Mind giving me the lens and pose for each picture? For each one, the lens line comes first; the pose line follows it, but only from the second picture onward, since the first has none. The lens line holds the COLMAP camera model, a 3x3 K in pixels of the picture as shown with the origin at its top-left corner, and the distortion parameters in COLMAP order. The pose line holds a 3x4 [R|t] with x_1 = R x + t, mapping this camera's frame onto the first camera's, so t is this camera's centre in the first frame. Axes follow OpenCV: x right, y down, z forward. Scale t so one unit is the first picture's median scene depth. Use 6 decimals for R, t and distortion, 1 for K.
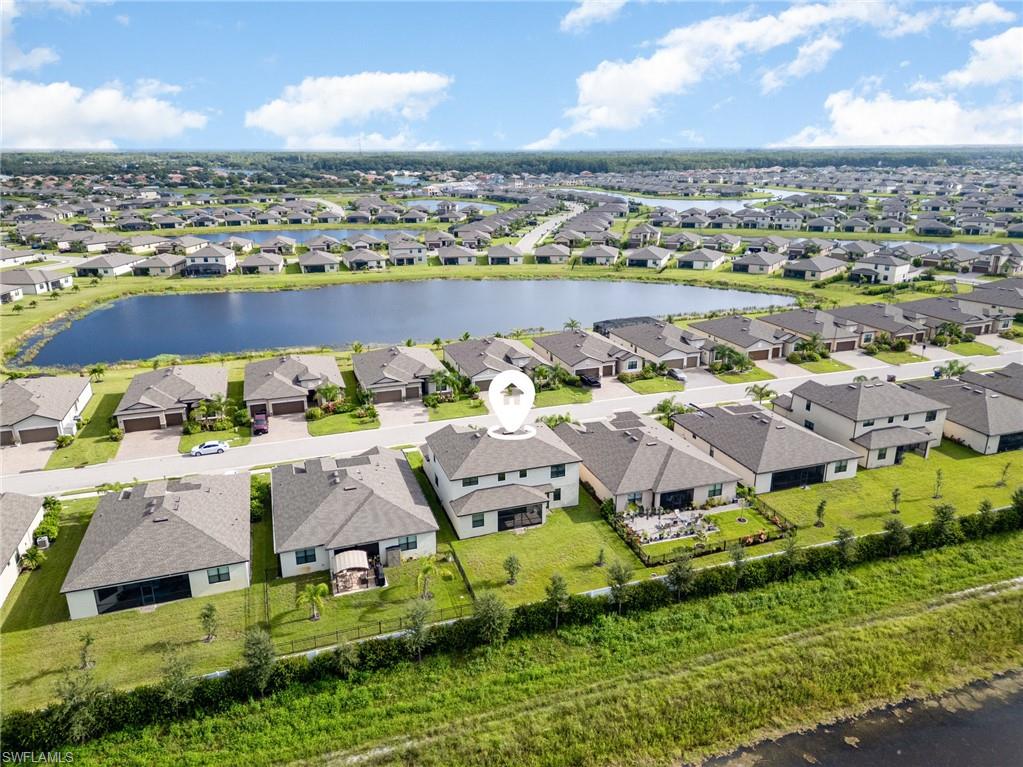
lens RADIAL K [[704.8, 0, 511.5], [0, 704.8, 383.5], [0, 0, 1]] dist [0.079429, -0.077140]
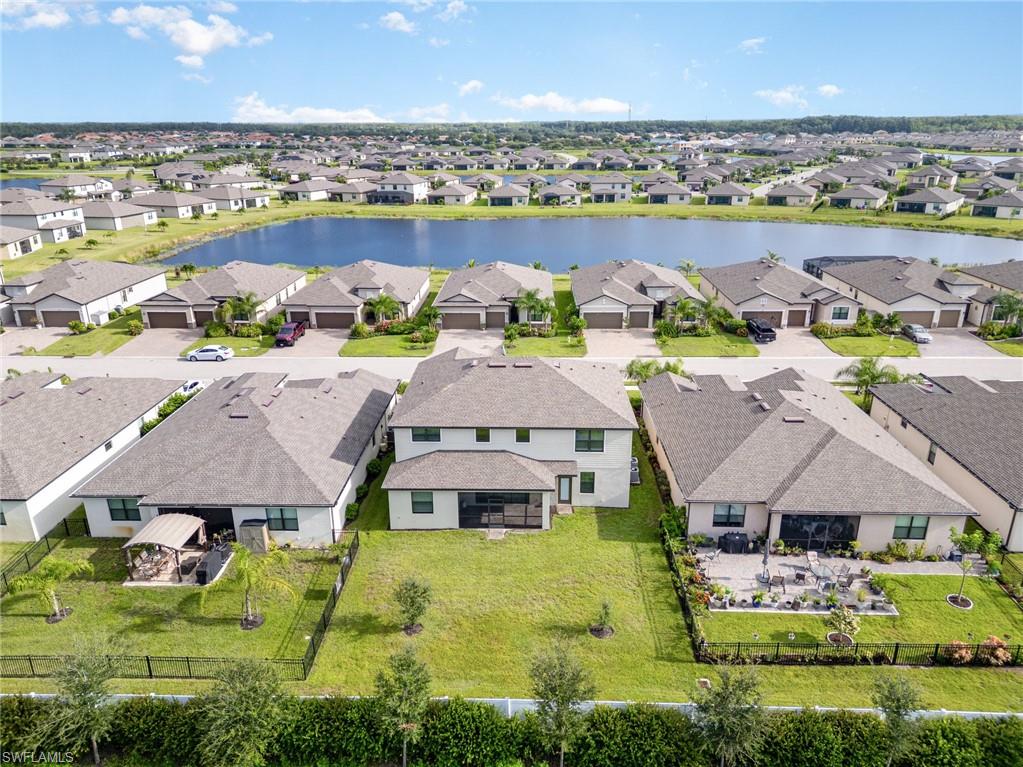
lens RADIAL K [[704.8, 0, 511.5], [0, 704.8, 383.5], [0, 0, 1]] dist [0.079429, -0.077140]
pose [[0.935334, 0.117886, -0.333546, 0.143820], [-0.105899, 0.992911, 0.053966, 0.042876], [0.337543, -0.015154, 0.941188, 0.349905]]
